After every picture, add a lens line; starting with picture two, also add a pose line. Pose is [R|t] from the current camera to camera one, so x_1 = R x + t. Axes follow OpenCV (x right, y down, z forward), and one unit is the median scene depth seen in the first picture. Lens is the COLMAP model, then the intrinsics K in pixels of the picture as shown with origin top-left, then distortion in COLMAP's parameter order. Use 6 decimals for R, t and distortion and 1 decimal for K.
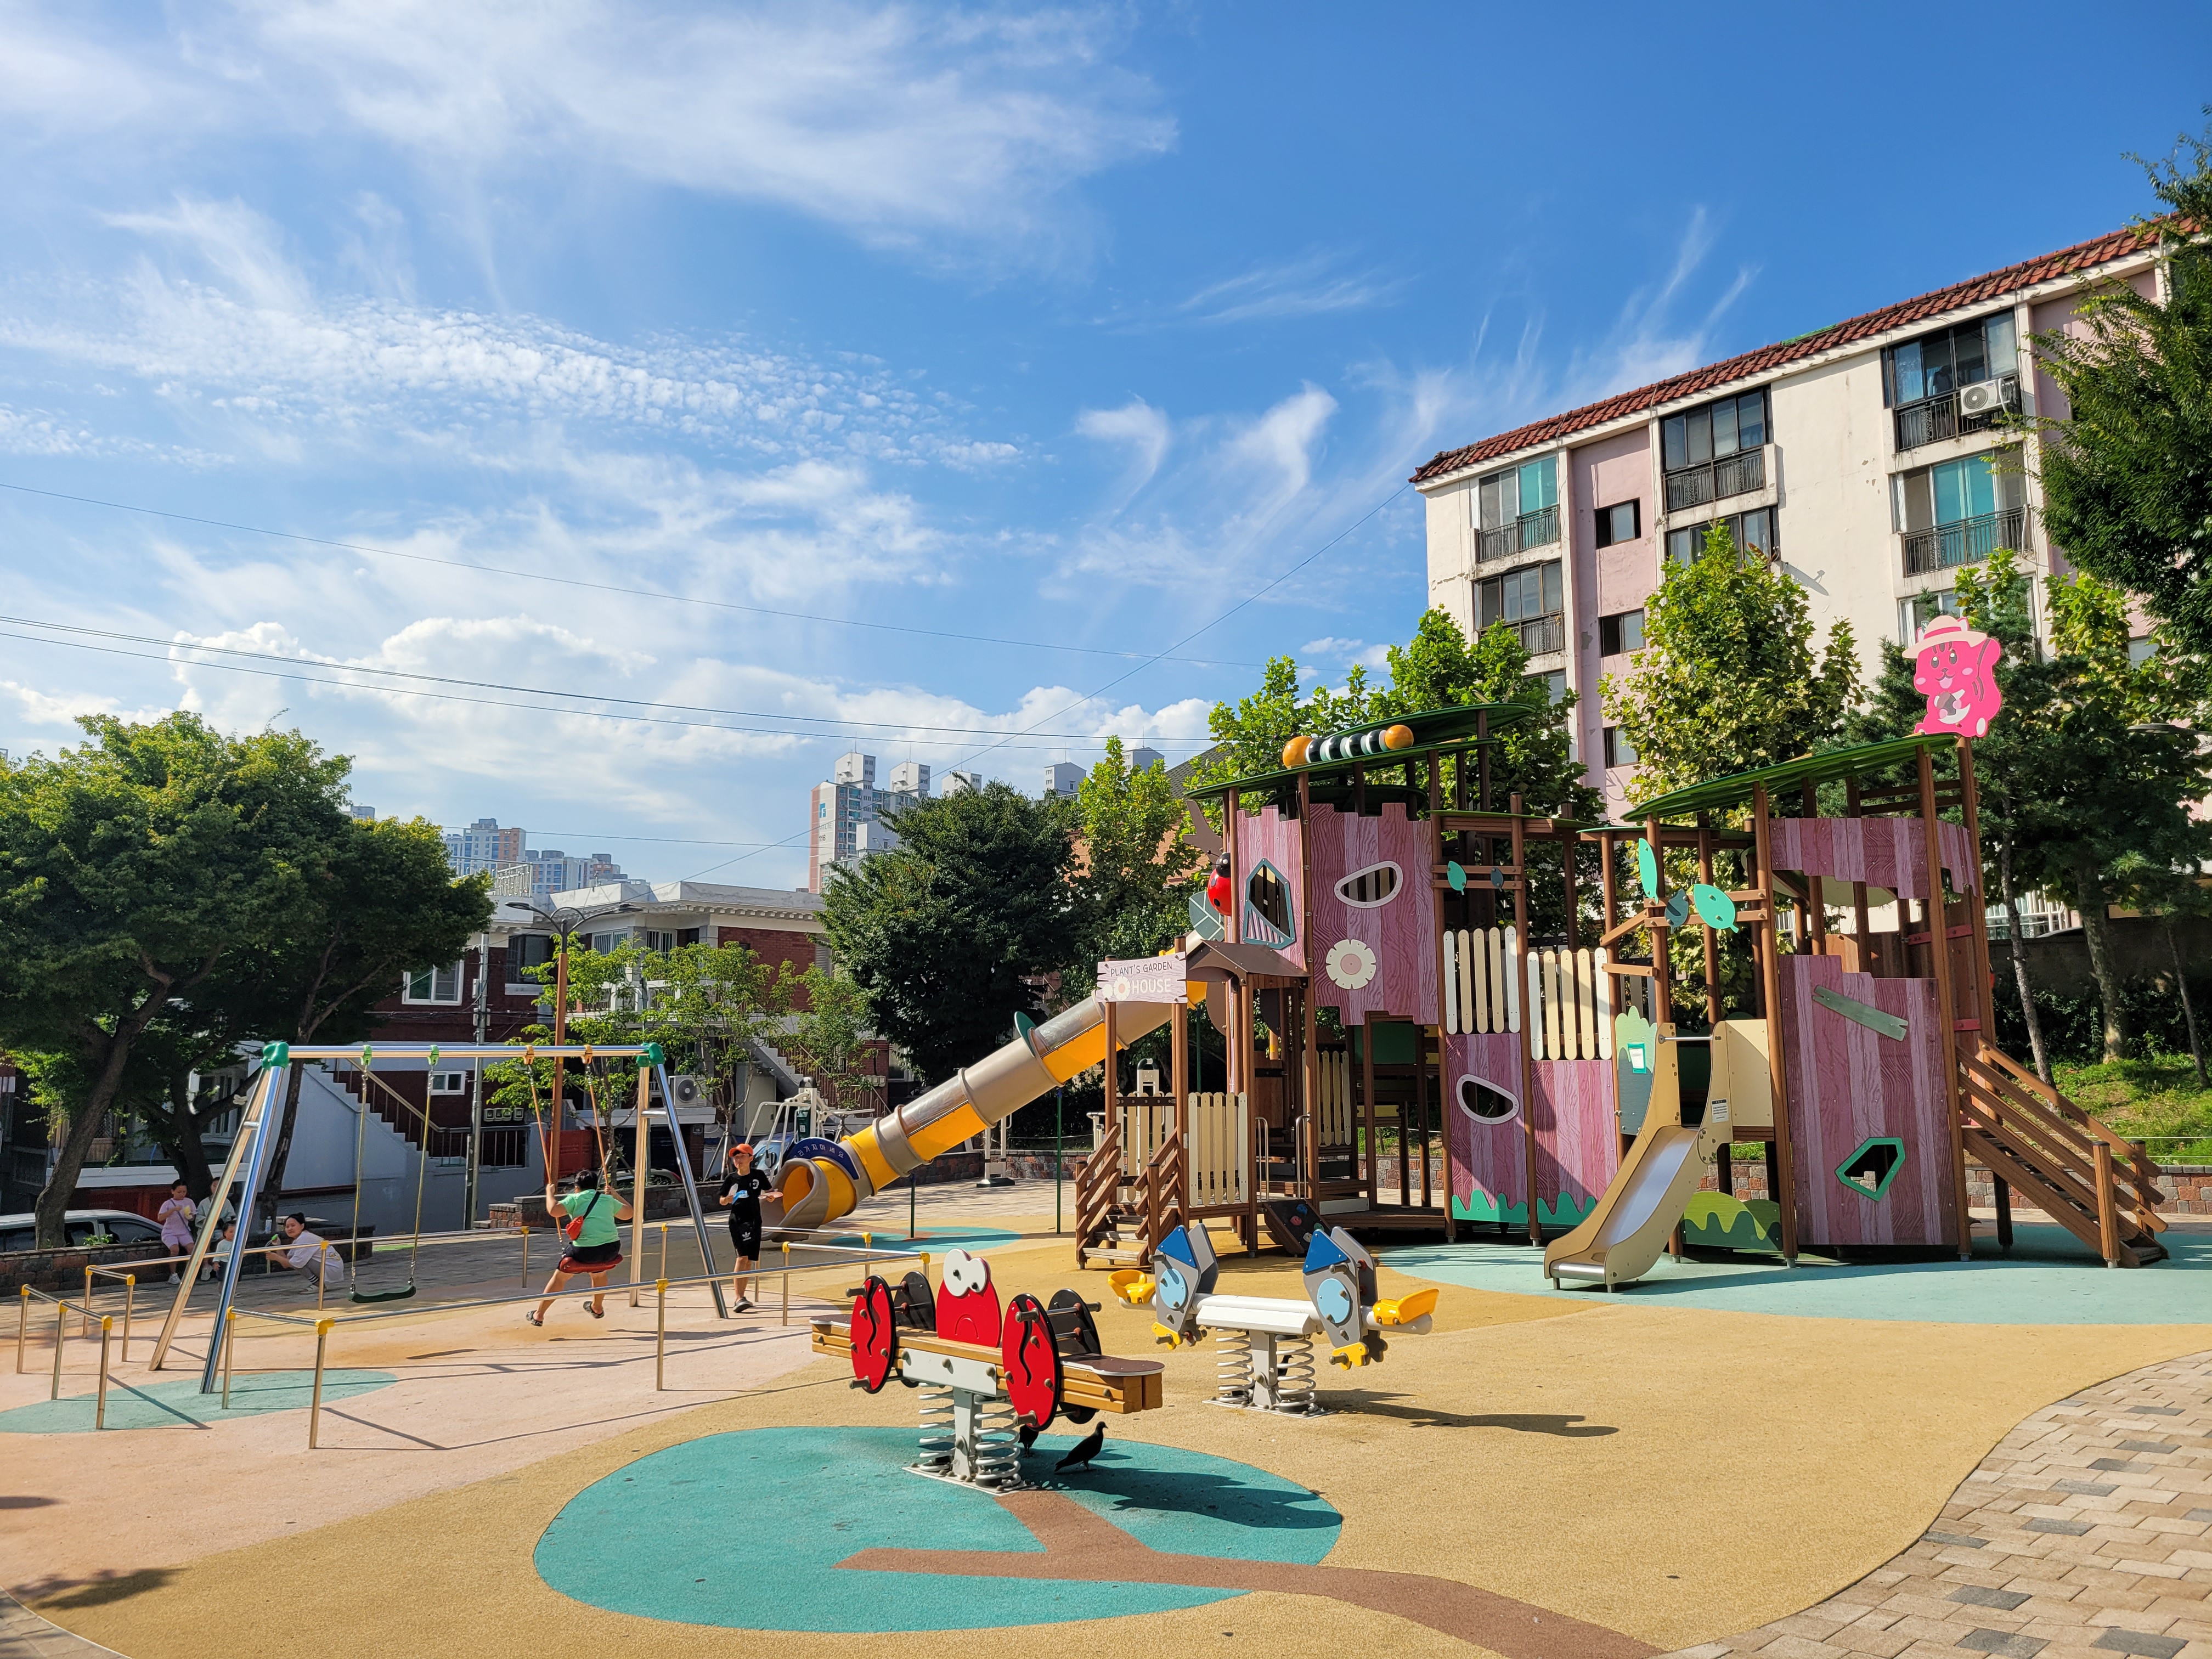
lens RADIAL K [[1660.0, 0, 1108.3], [0, 1660.0, 841.3], [0, 0, 1]] dist [0.046610, -0.028058]
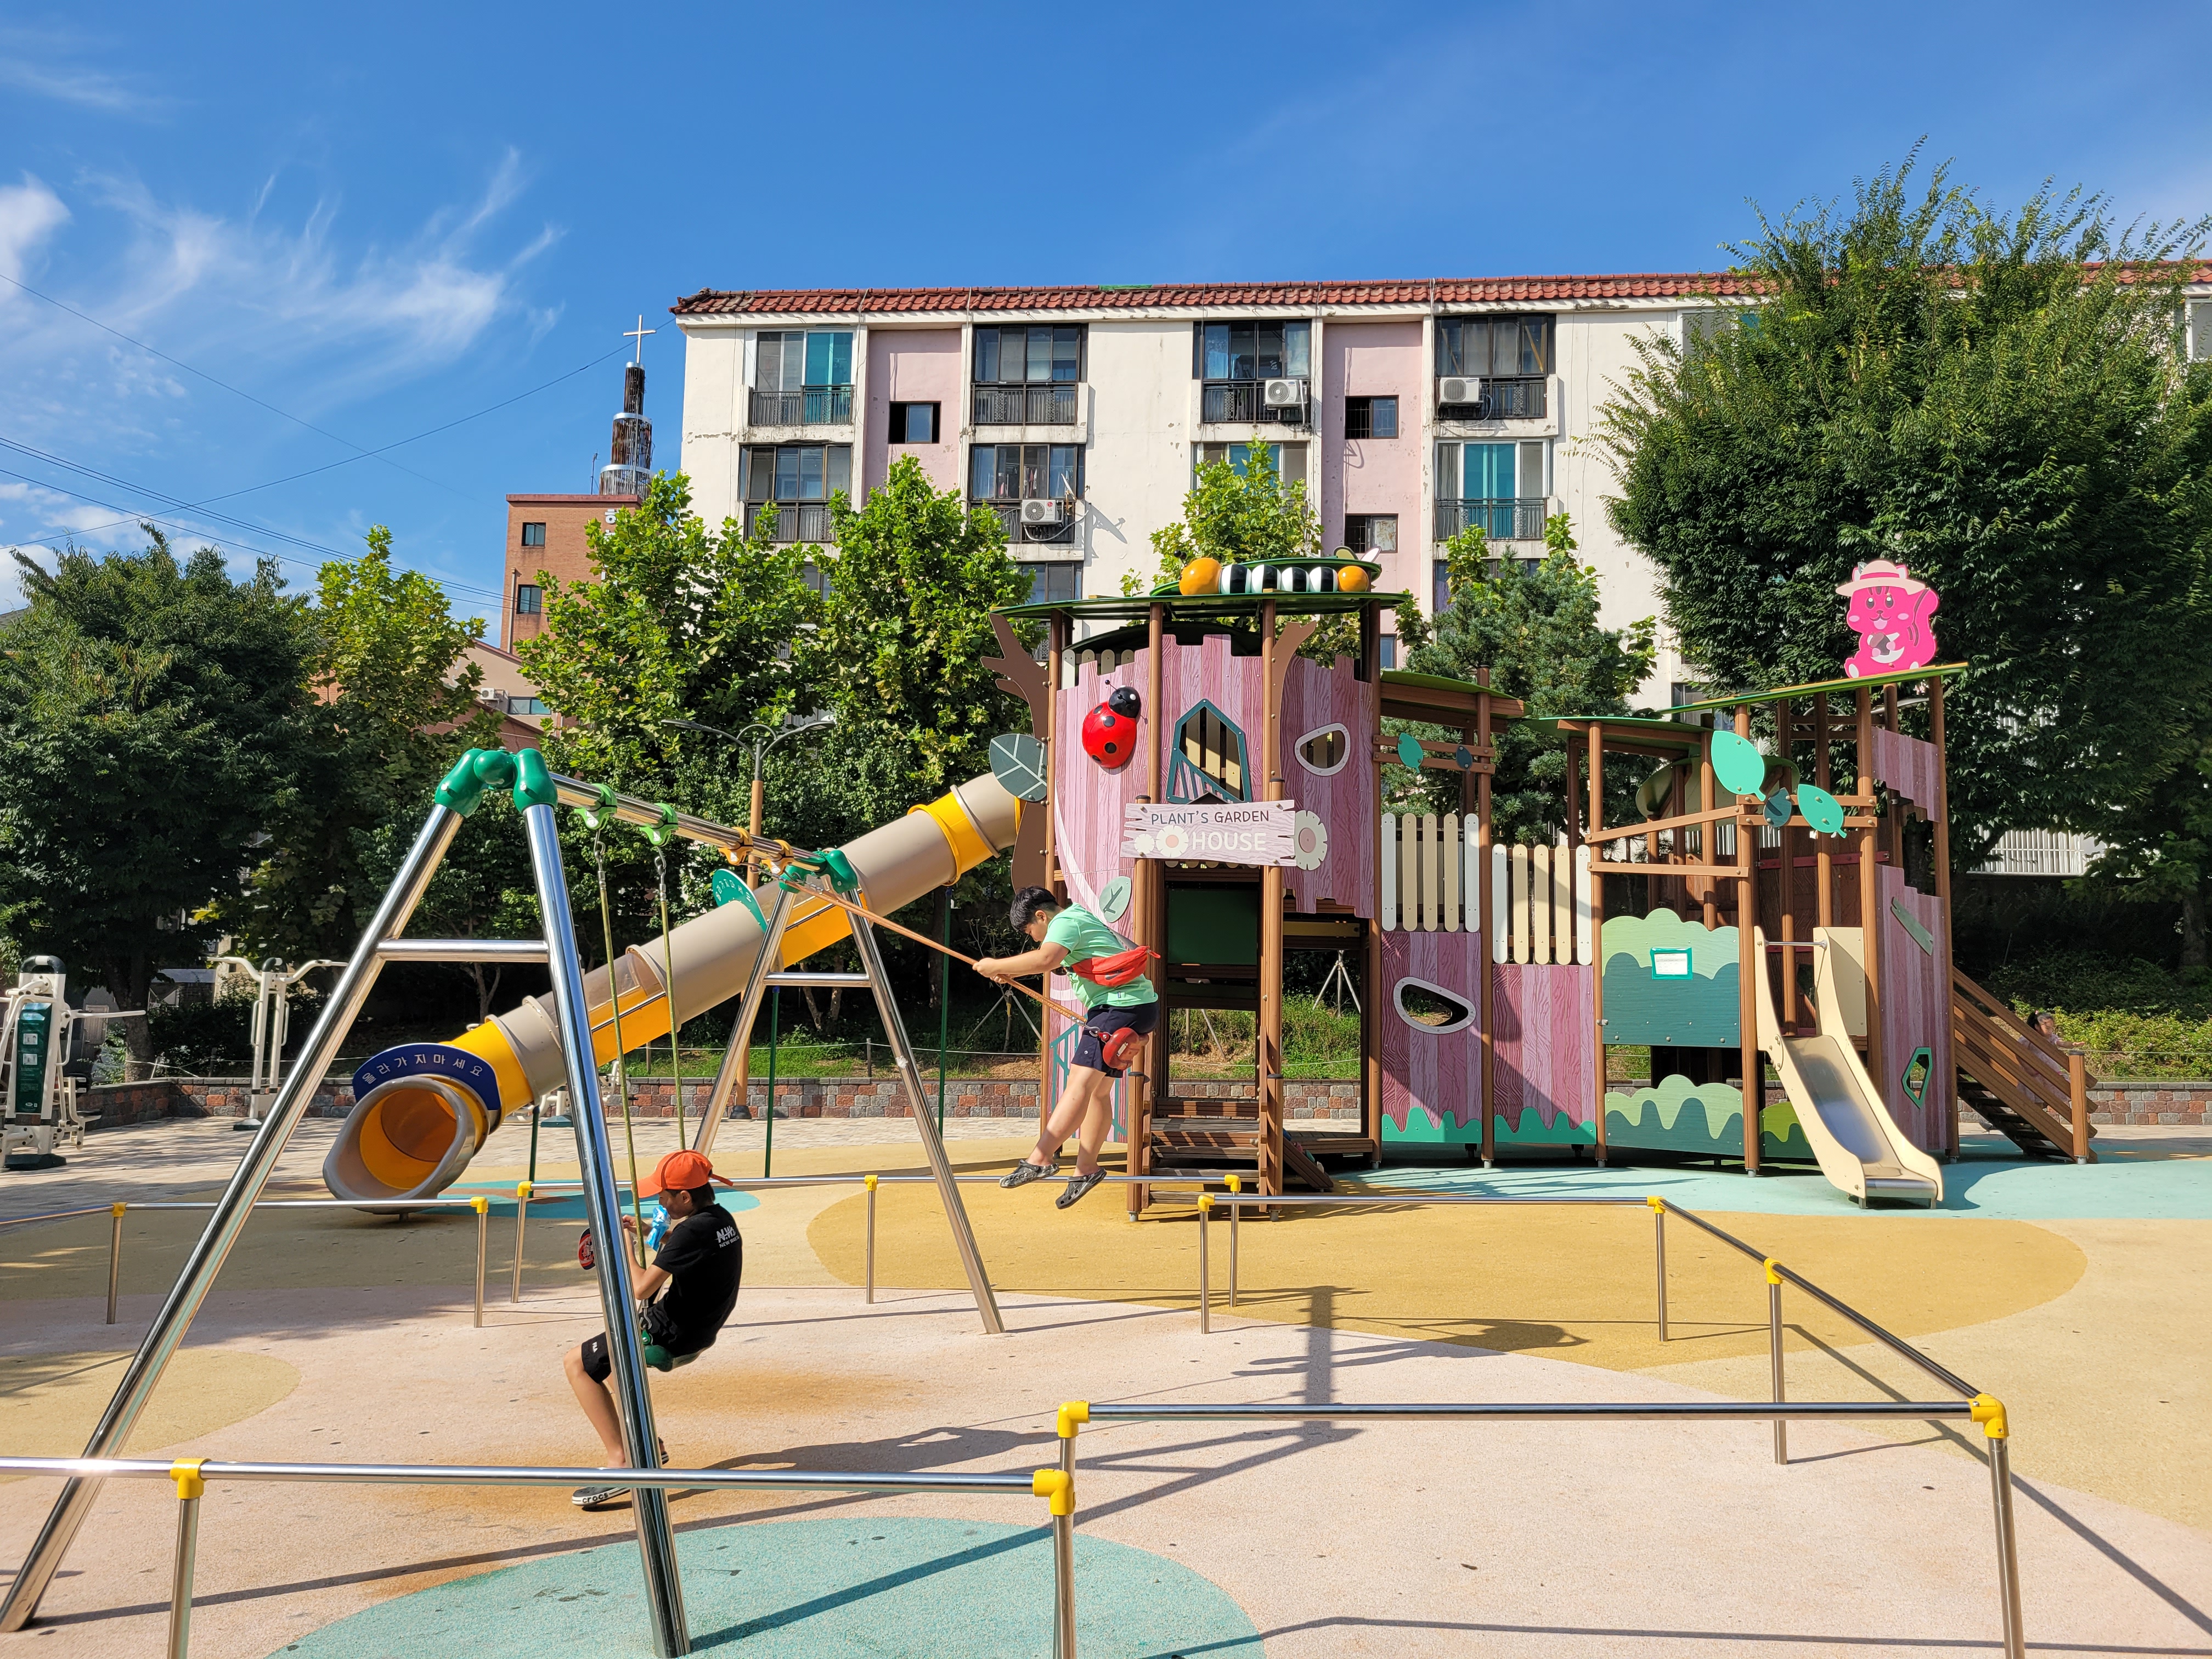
lens RADIAL K [[1653.1, 0, 1098.8], [0, 1653.1, 849.1], [0, 0, 1]] dist [0.061436, -0.060891]
pose [[0.747332, 0.091328, 0.658145, -0.253915], [-0.117083, 0.993110, -0.004861, 0.050527], [-0.654054, -0.073425, 0.752876, 0.238610]]
